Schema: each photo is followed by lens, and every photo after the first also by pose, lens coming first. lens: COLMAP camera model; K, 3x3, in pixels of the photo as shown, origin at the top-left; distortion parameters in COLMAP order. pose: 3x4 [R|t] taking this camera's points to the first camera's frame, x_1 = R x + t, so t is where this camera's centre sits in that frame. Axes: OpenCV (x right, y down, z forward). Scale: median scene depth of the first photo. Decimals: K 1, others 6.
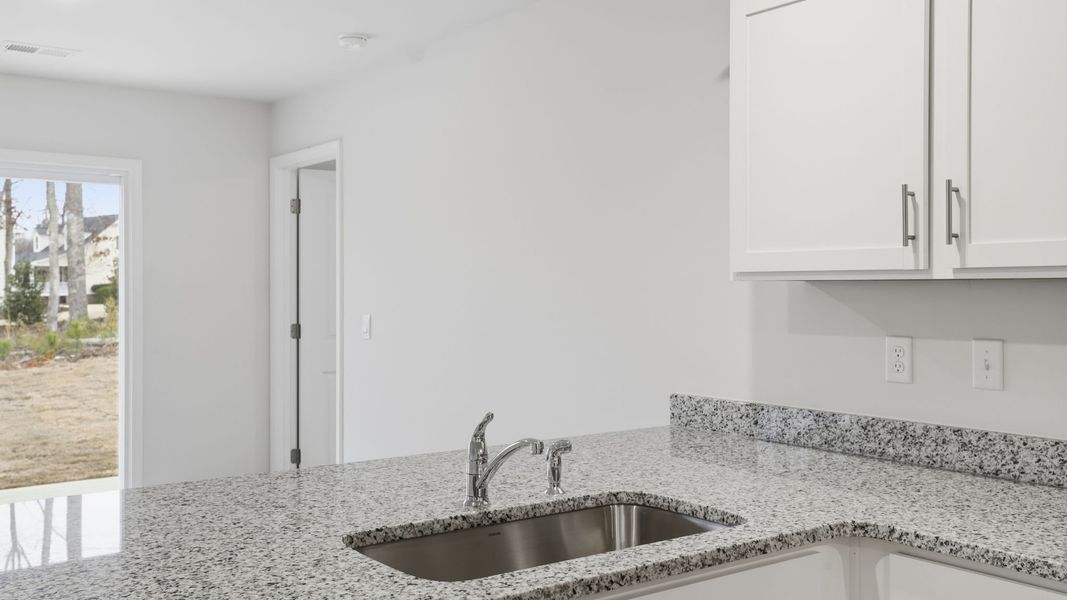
lens RADIAL K [[1005.6, 0, 529.4], [0, 1005.6, 289.7], [0, 0, 1]] dist [0.059410, 0.000000]
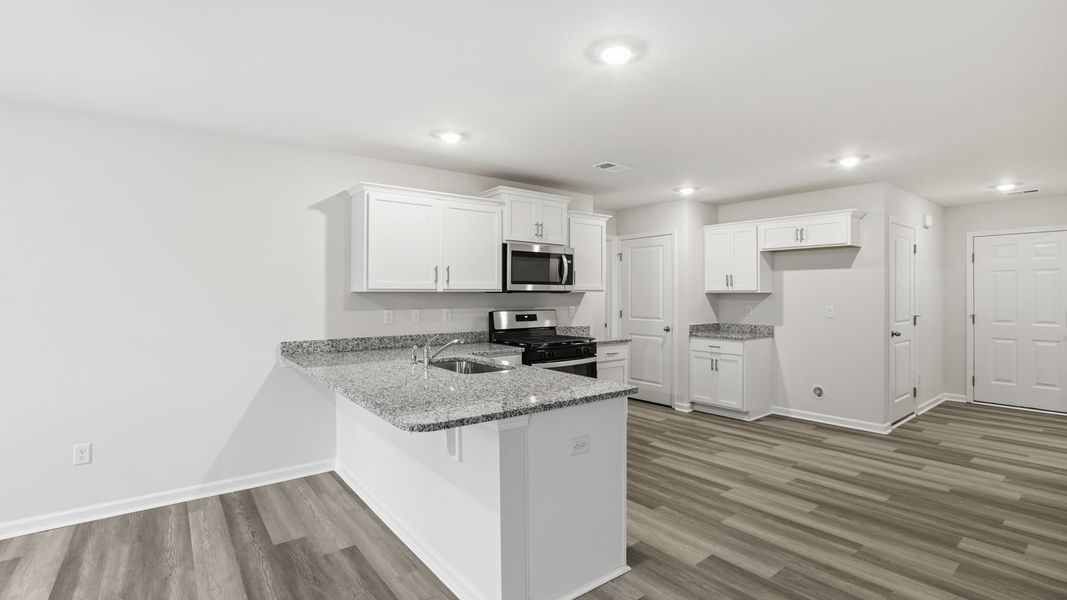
lens RADIAL K [[504.2, 0, 543.0], [0, 504.2, 307.3], [0, 0, 1]] dist [-0.032047, -0.000018]
pose [[-0.026911, -0.030987, 0.999157, -1.207093], [-0.001201, 0.999520, 0.030966, -0.009863], [-0.999637, -0.000367, -0.026935, 0.560334]]
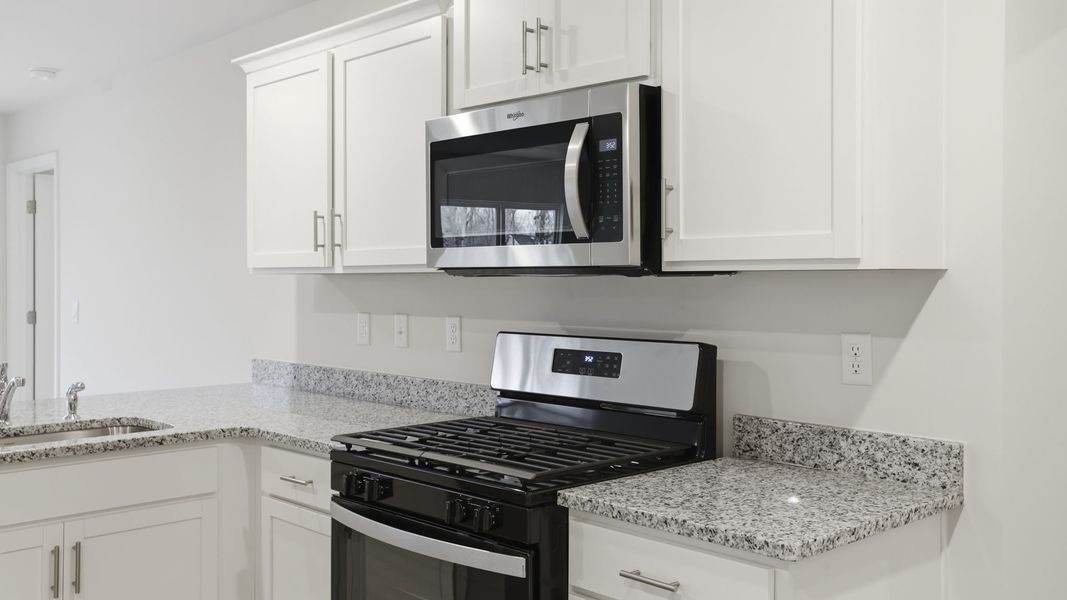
lens RADIAL K [[1005.6, 0, 506.0], [0, 1005.6, 291.4], [0, 0, 1]] dist [0.059410, 0.000000]
pose [[0.994934, 0.000837, 0.100527, 0.419862], [-0.001726, 0.999960, 0.008759, 0.002534], [-0.100516, -0.008888, 0.994896, -0.441191]]
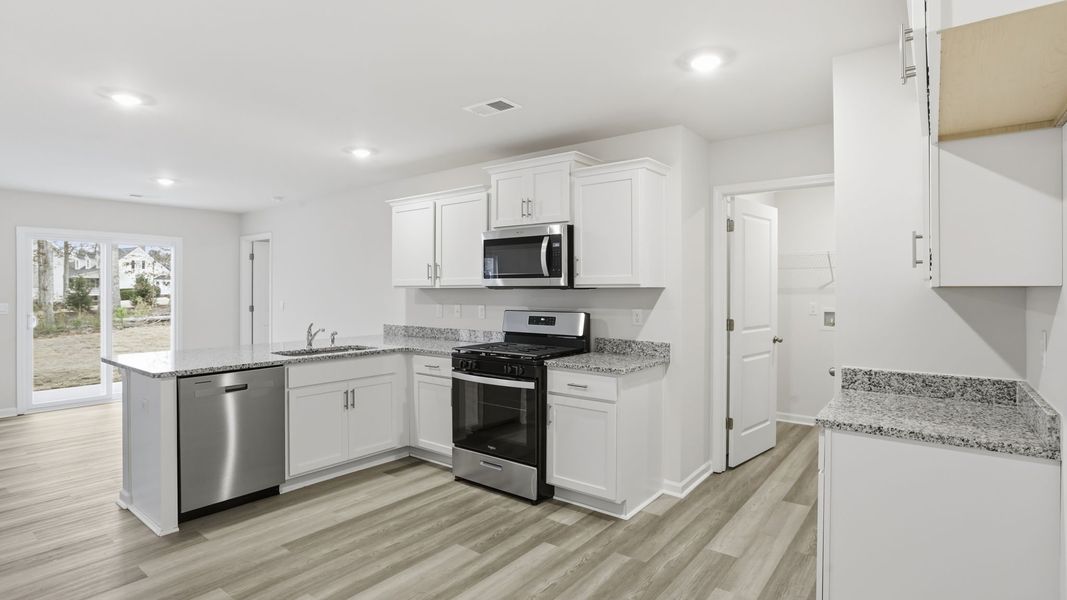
lens RADIAL K [[532.0, 0, 510.9], [0, 532.0, 290.9], [0, 0, 1]] dist [-0.022790, -0.001036]
pose [[0.970074, 0.001623, 0.242803, 0.154503], [-0.001055, 0.999996, -0.002468, 0.004114], [-0.242806, 0.002138, 0.970073, -0.863733]]
